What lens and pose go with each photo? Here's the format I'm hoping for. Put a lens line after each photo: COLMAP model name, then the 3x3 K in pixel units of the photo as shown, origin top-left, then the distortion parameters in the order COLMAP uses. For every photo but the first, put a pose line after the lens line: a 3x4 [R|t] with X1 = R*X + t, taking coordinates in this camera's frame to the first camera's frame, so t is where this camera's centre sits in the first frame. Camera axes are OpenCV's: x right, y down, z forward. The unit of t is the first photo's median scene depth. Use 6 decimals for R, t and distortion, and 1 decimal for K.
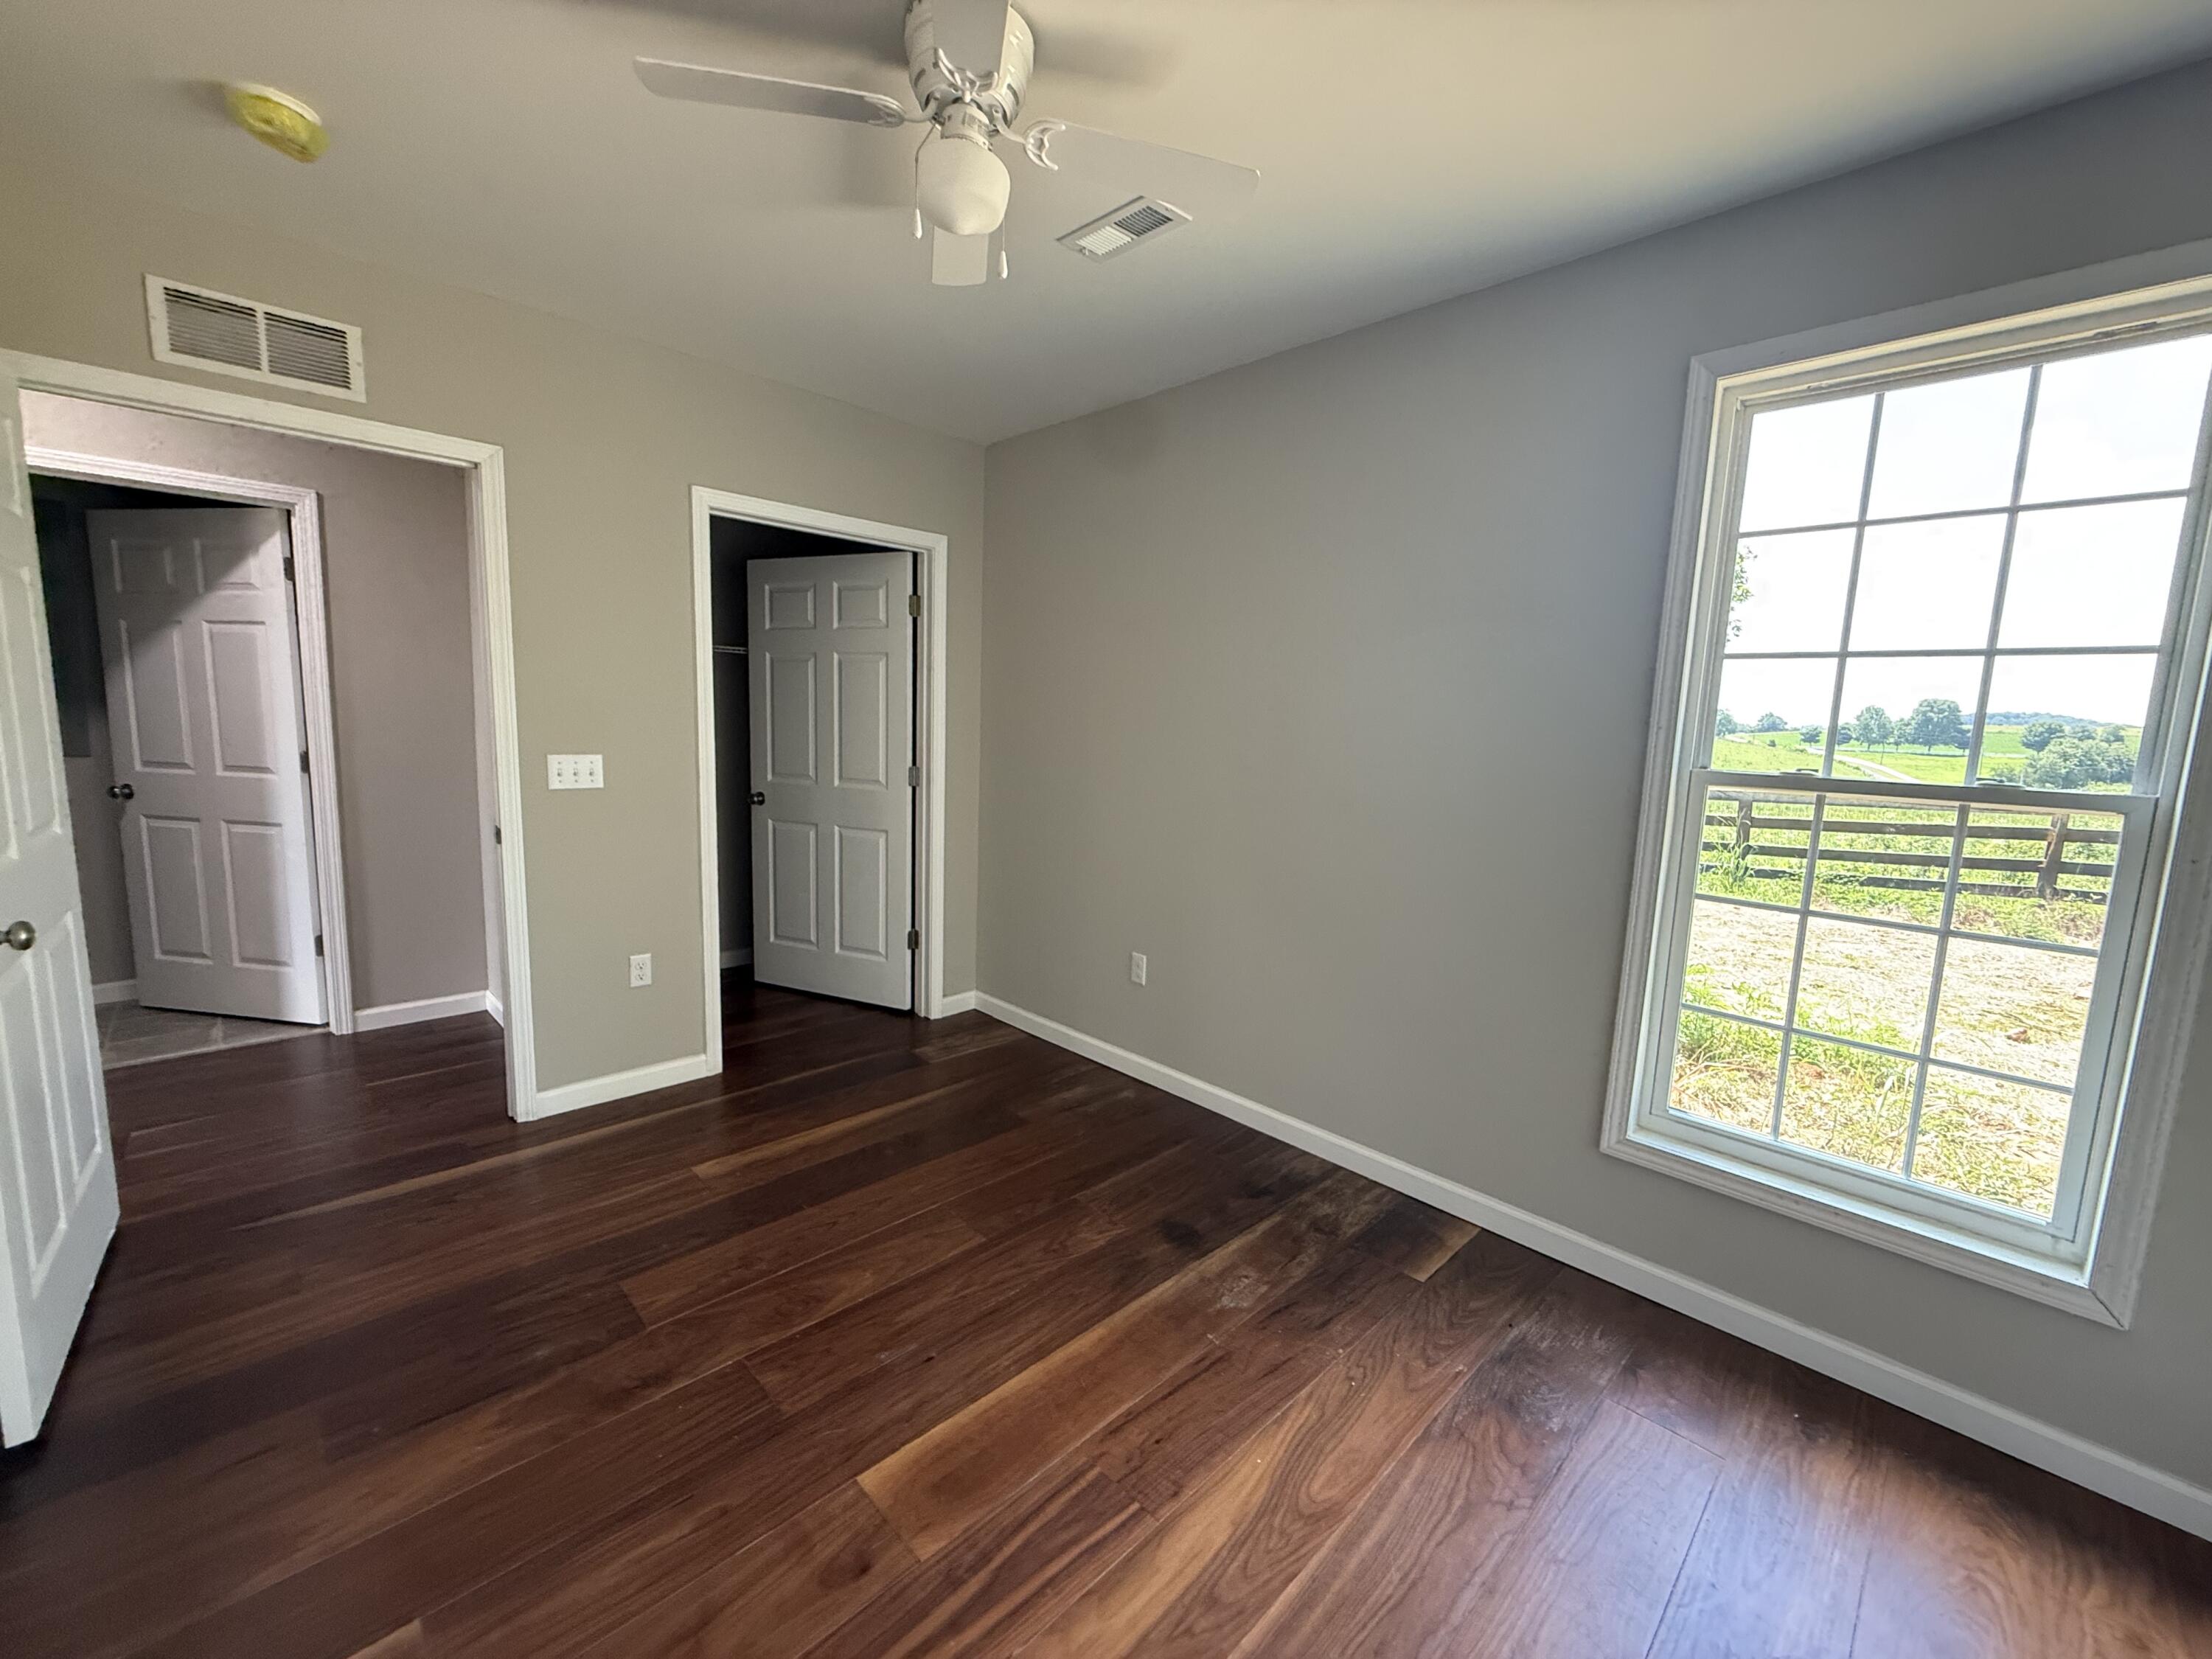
lens RADIAL K [[899.1, 0, 1100.6], [0, 899.1, 832.7], [0, 0, 1]] dist [-0.000714, -0.000122]
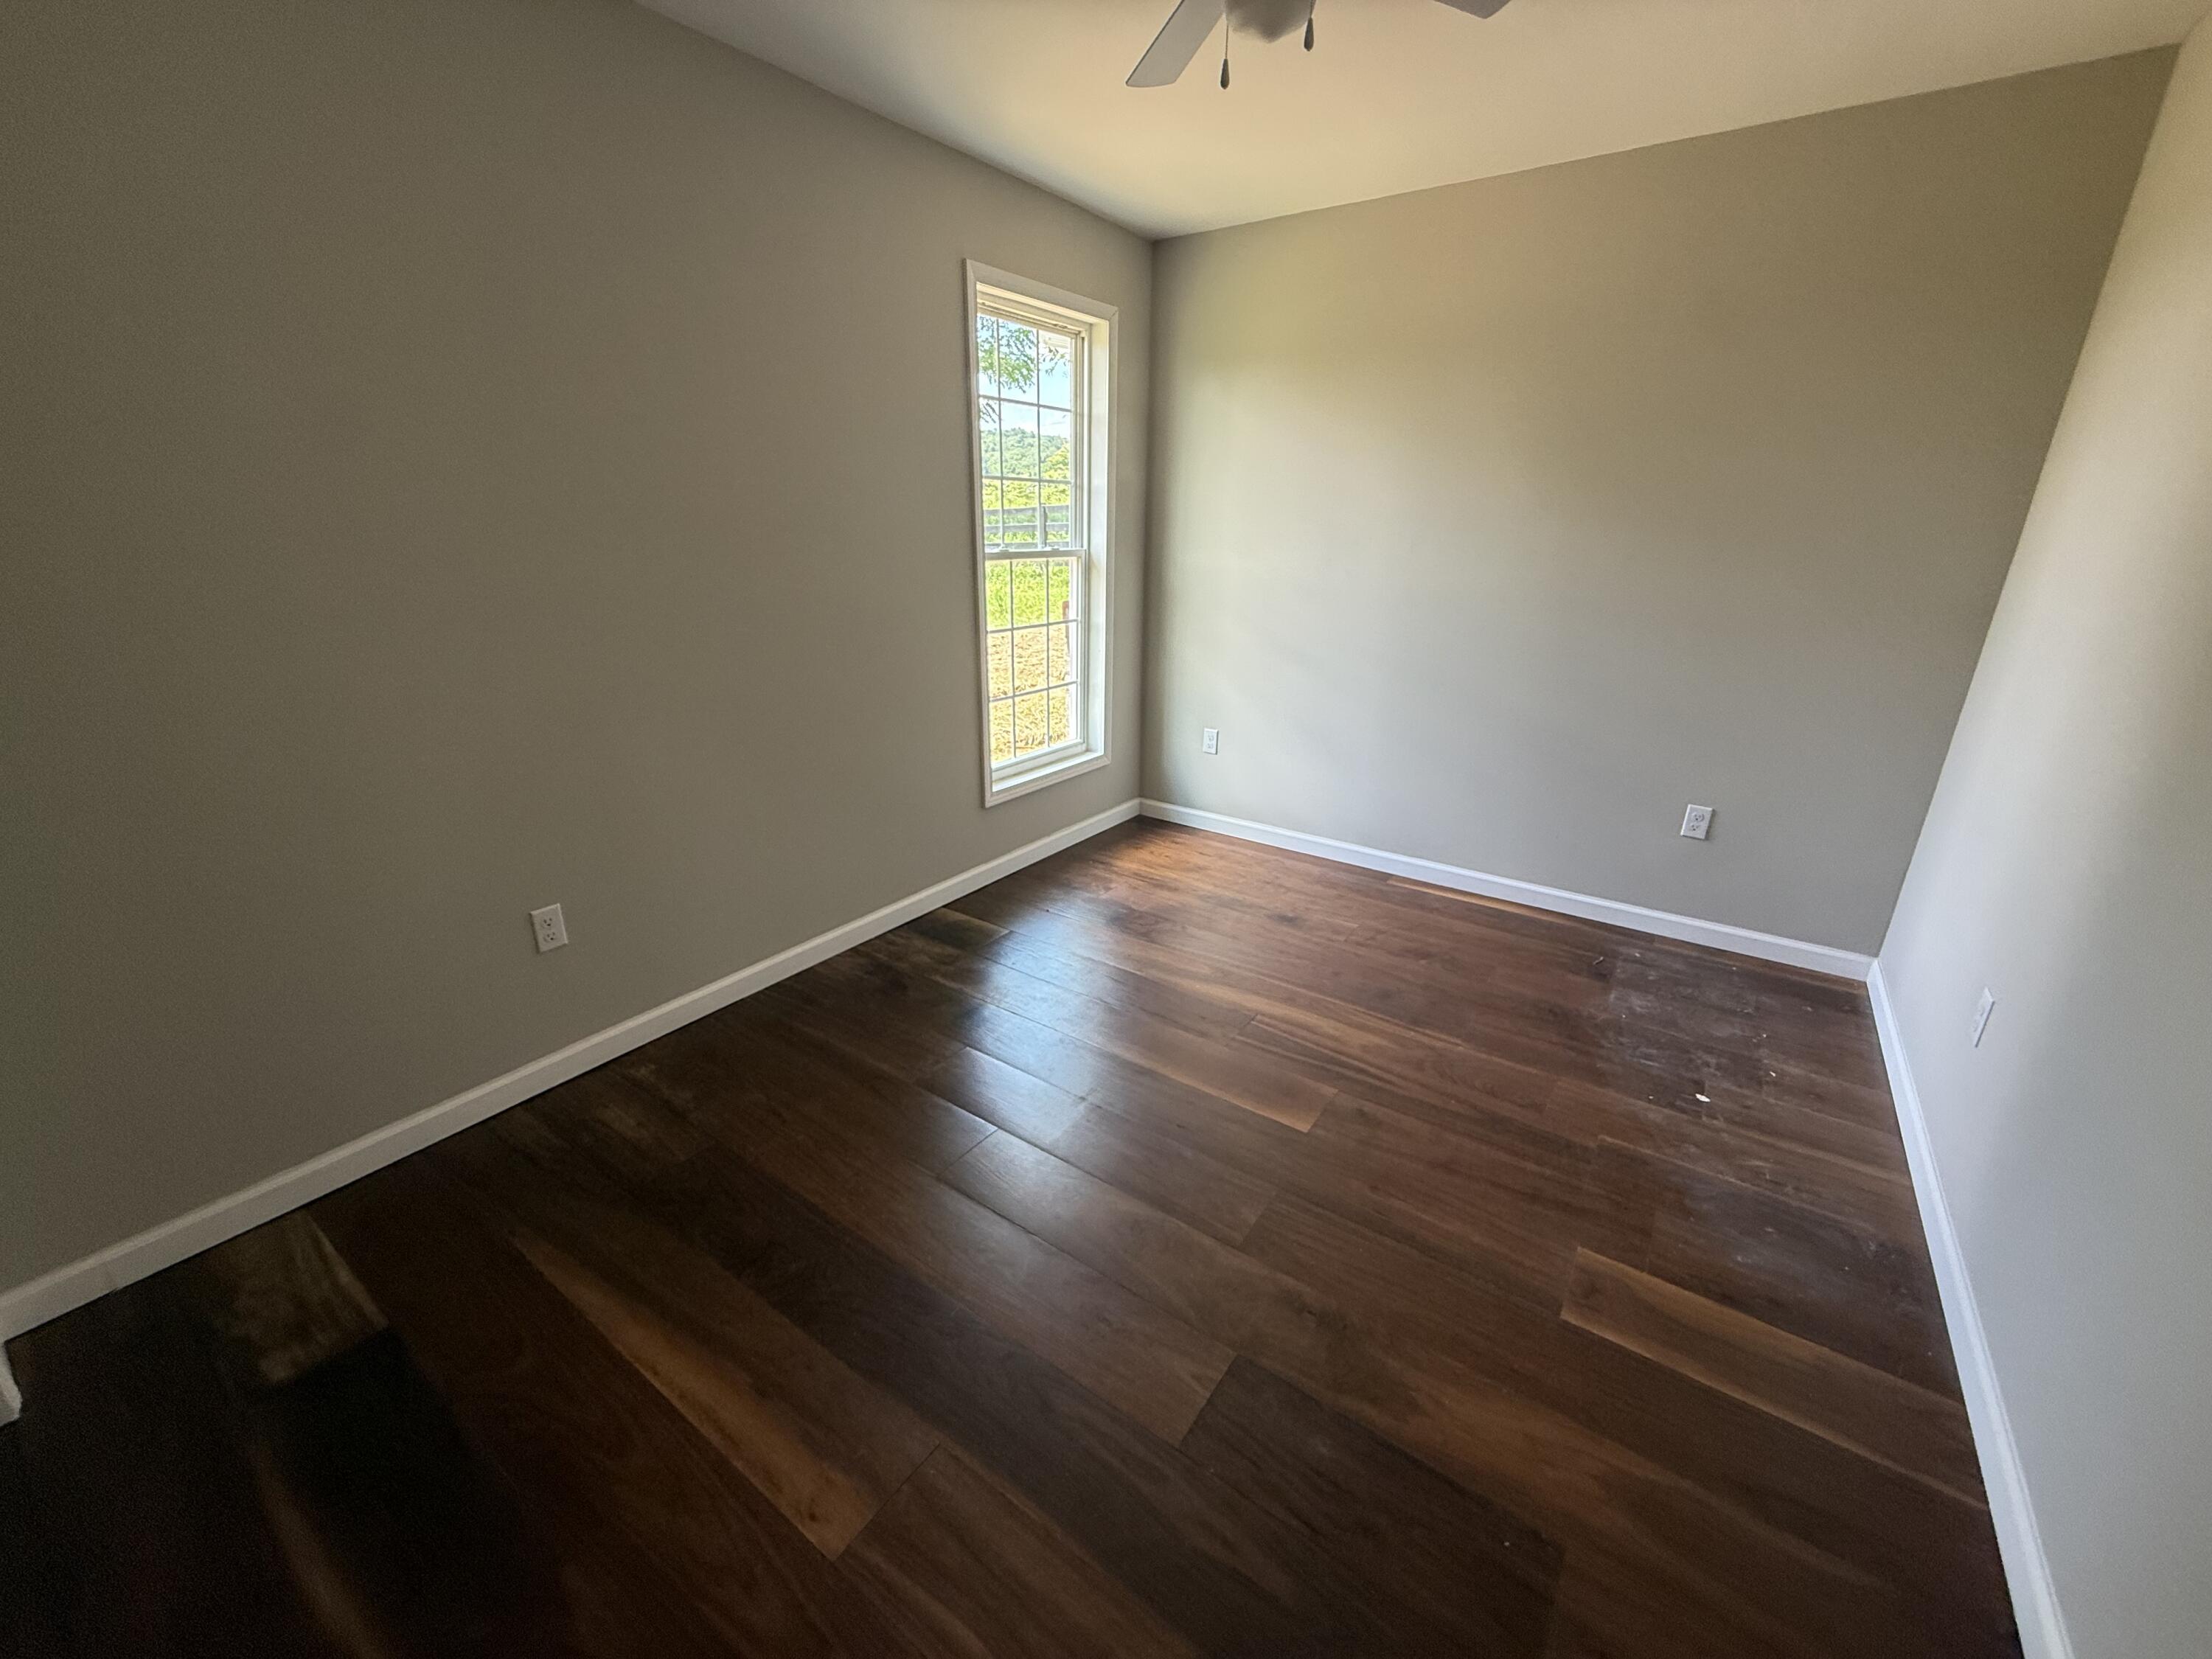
lens RADIAL K [[844.8, 0, 1142.7], [0, 844.8, 827.7], [0, 0, 1]] dist [-0.002234, -0.000127]
pose [[-0.199828, -0.365118, 0.909262, -0.989269], [0.111485, 0.913480, 0.391313, -0.188958], [-0.973468, 0.179565, -0.141834, 1.089346]]
